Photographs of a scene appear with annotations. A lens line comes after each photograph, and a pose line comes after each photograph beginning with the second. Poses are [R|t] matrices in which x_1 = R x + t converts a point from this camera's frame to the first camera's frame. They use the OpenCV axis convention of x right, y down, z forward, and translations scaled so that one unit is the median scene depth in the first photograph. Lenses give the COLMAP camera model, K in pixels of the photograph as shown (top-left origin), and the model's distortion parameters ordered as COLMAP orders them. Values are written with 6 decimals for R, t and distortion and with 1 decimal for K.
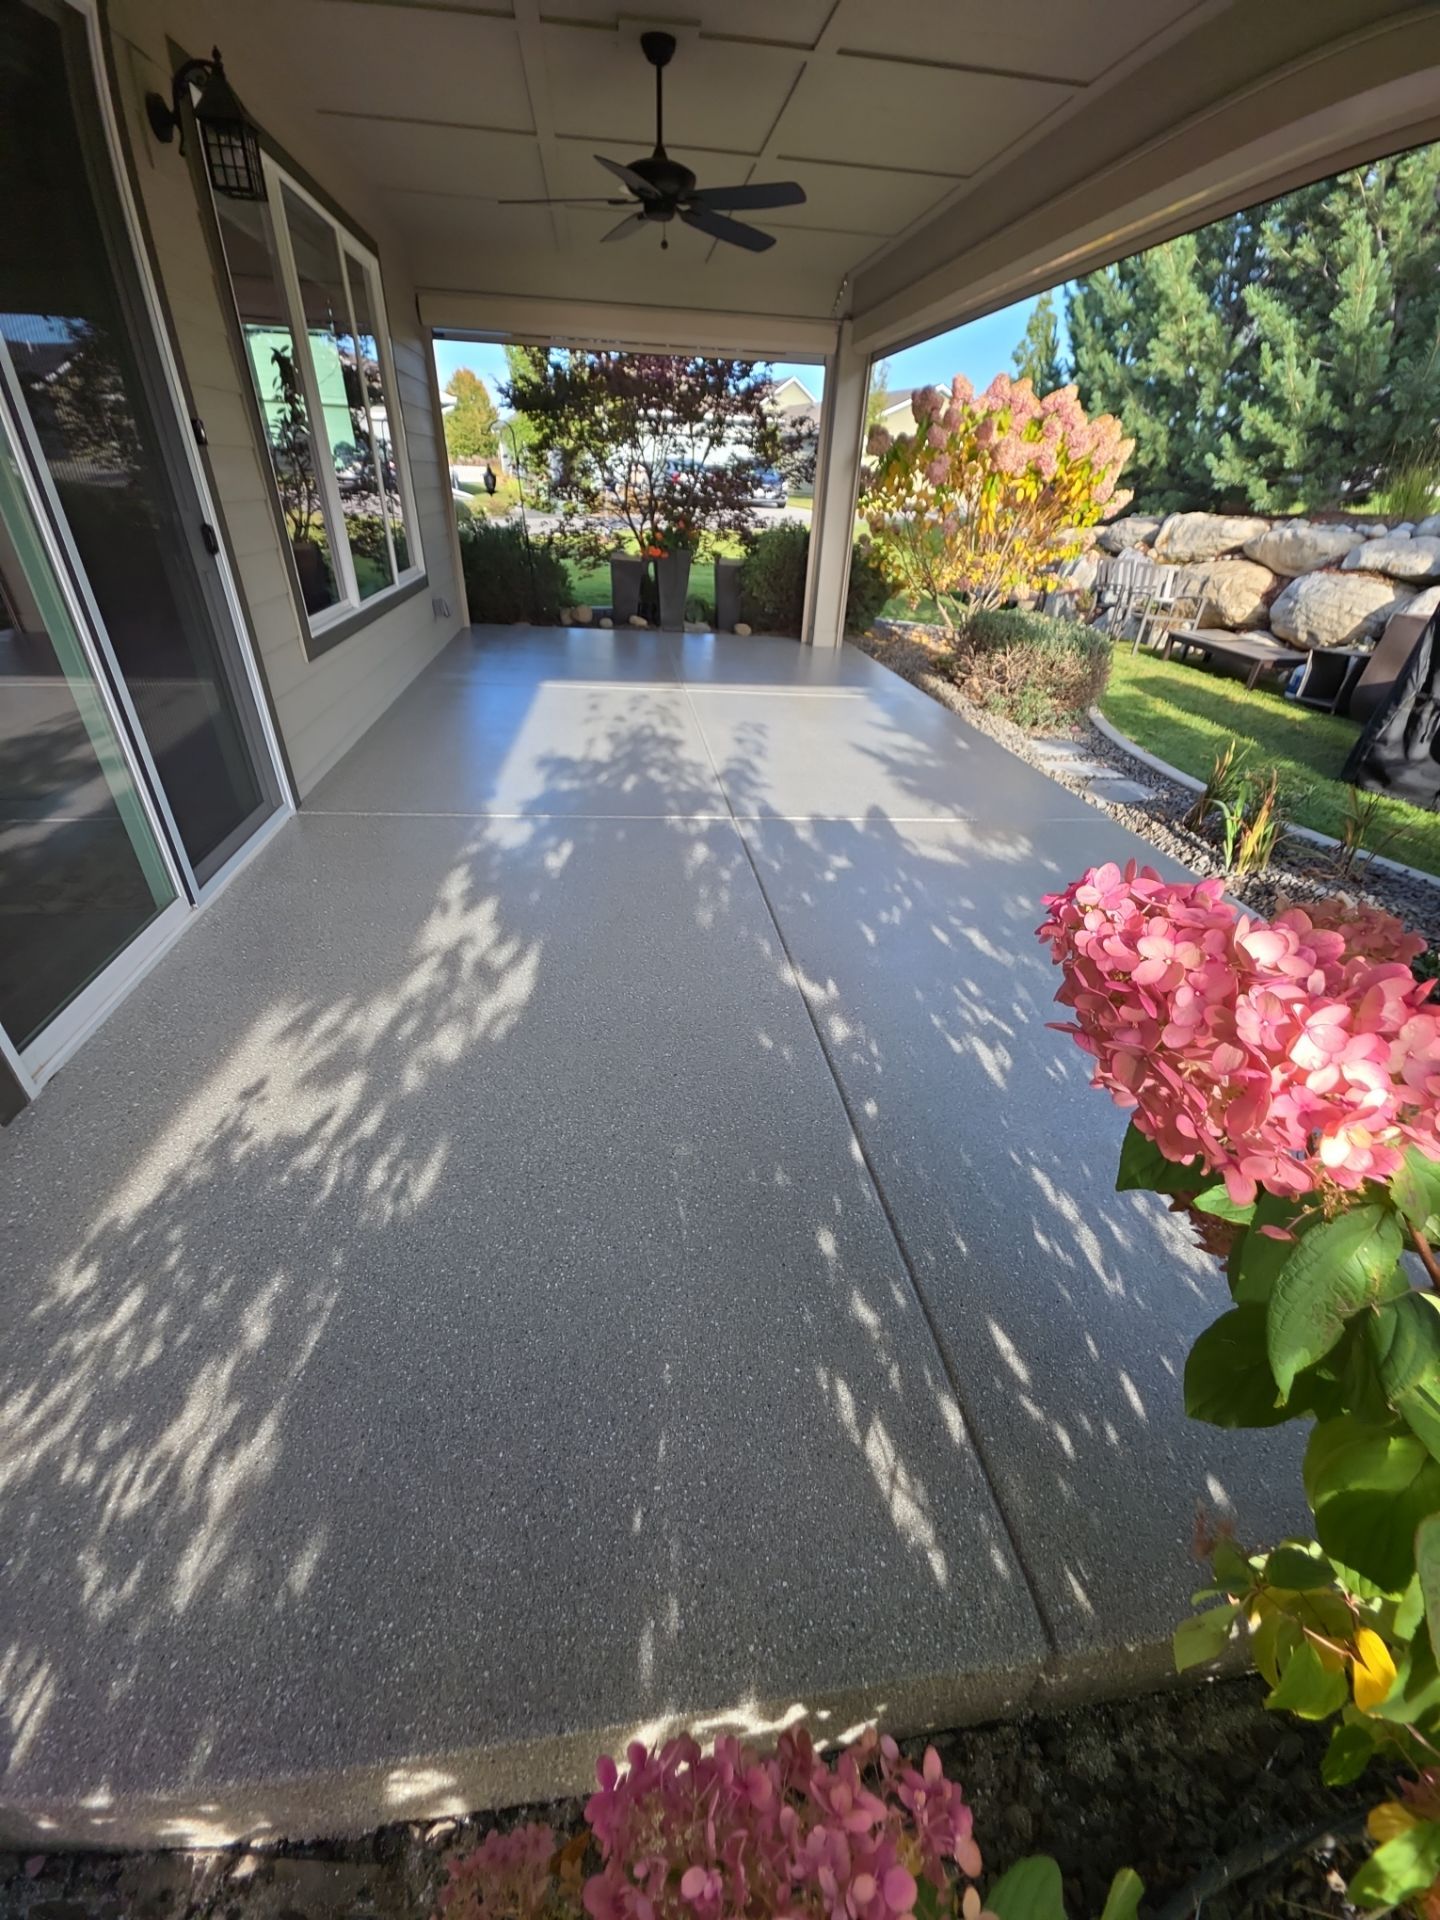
lens RADIAL K [[762.8, 0, 721.1], [0, 762.8, 956.7], [0, 0, 1]] dist [0.014643, -0.008618]
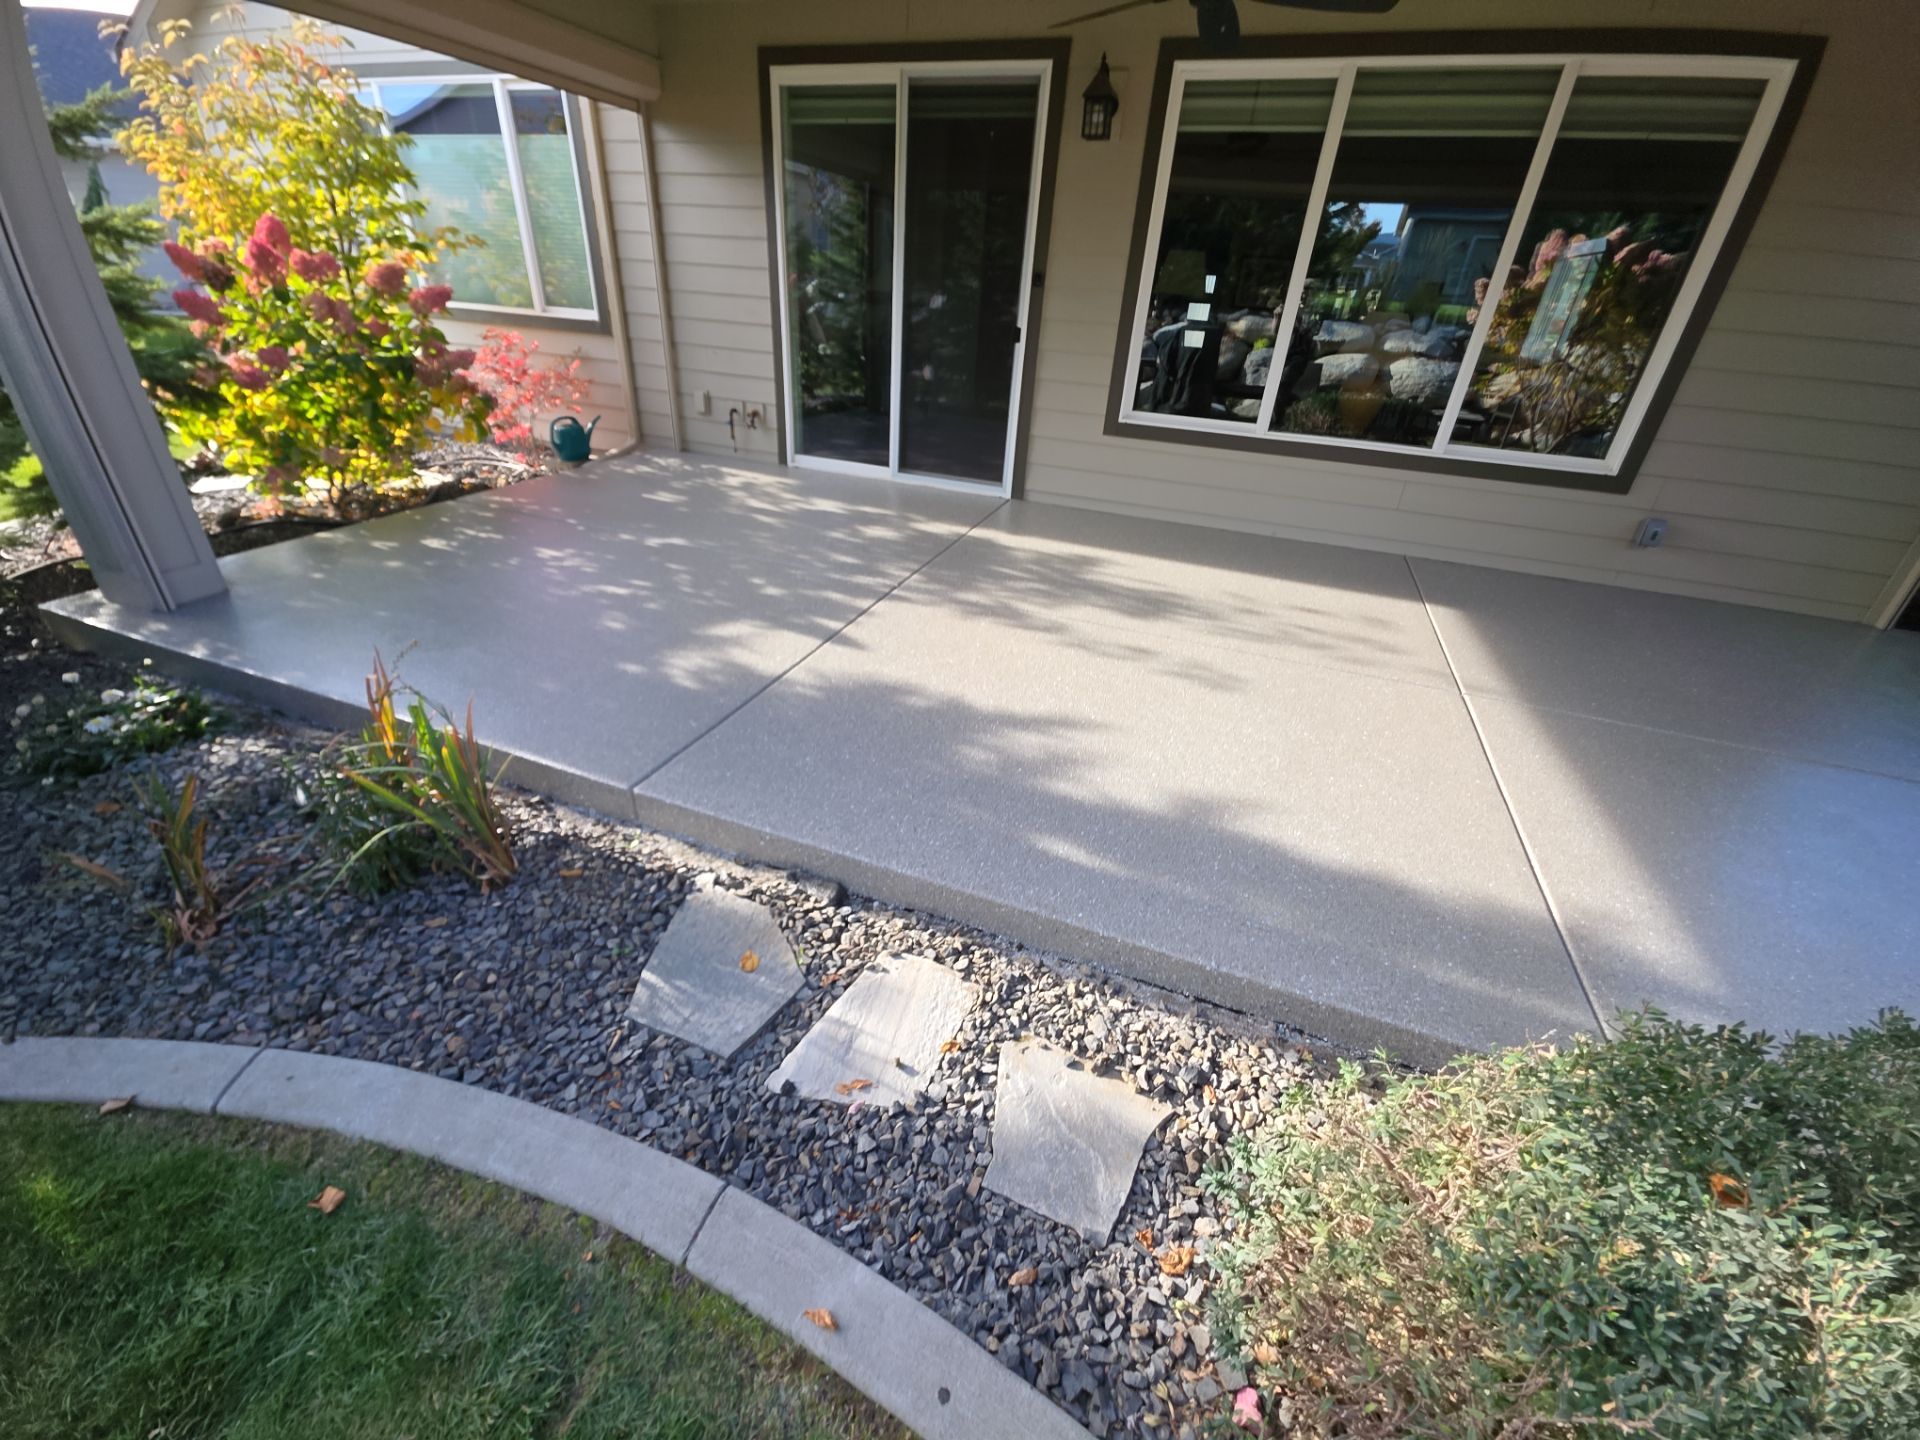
lens RADIAL K [[761.7, 0, 950.8], [0, 761.7, 716.4], [0, 0, 1]] dist [0.014342, -0.007650]
pose [[-0.473995, 0.371610, -0.798270, 0.749117], [-0.527349, 0.606206, 0.595329, -0.616151], [0.705146, 0.703150, -0.091370, 1.049933]]
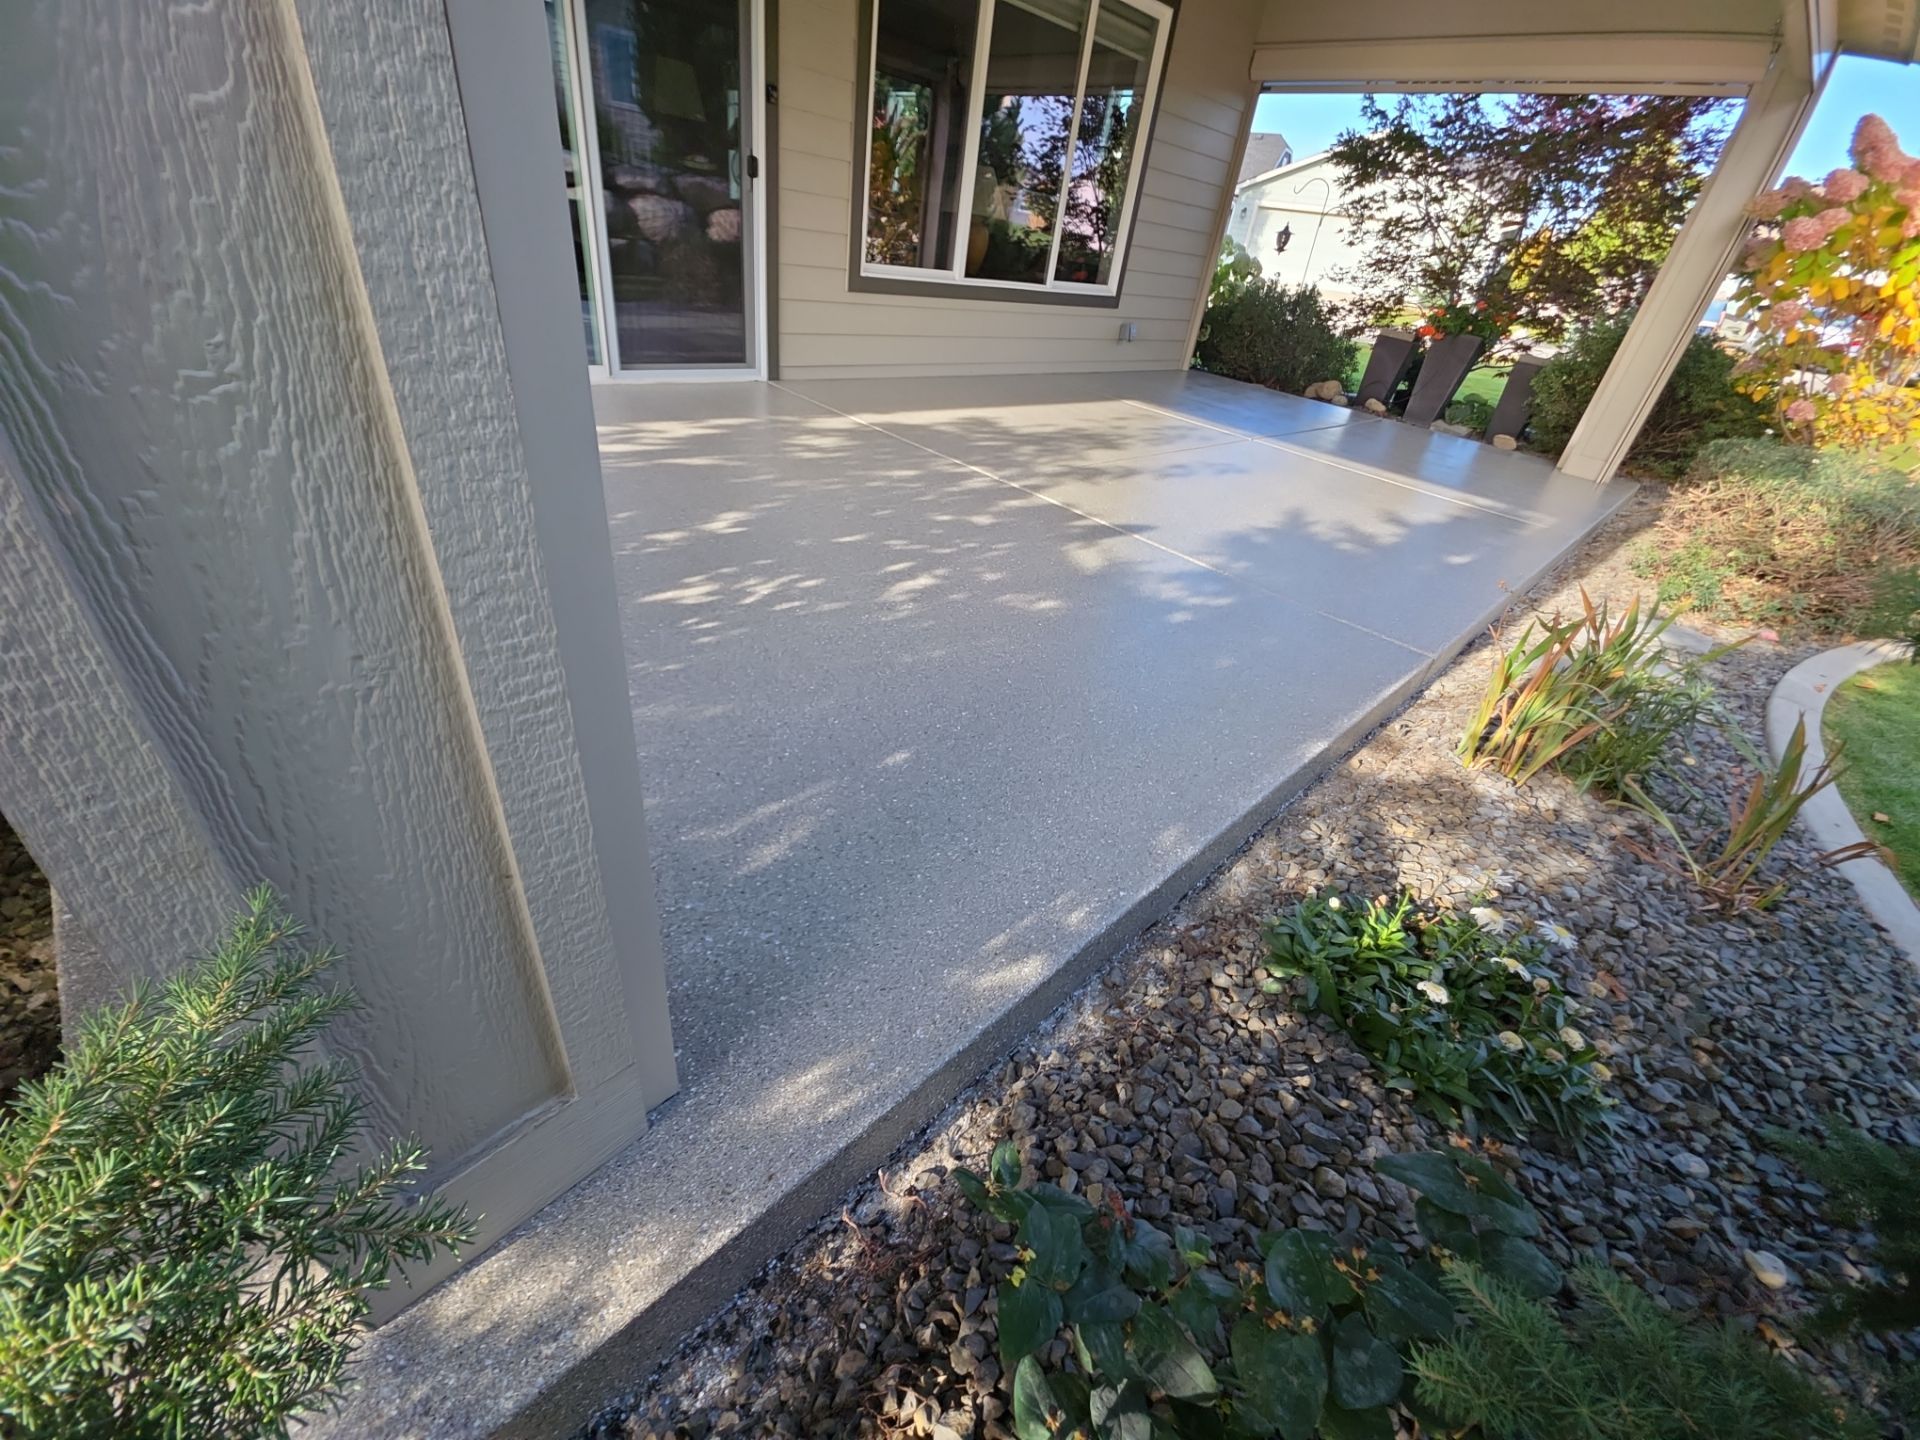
lens RADIAL K [[761.7, 0, 950.8], [0, 761.7, 716.4], [0, 0, 1]] dist [0.014342, -0.007650]
pose [[0.598918, 0.456119, -0.658219, 0.631620], [-0.500617, 0.854788, 0.136819, -0.019632], [0.625044, 0.247572, 0.740289, 0.251477]]
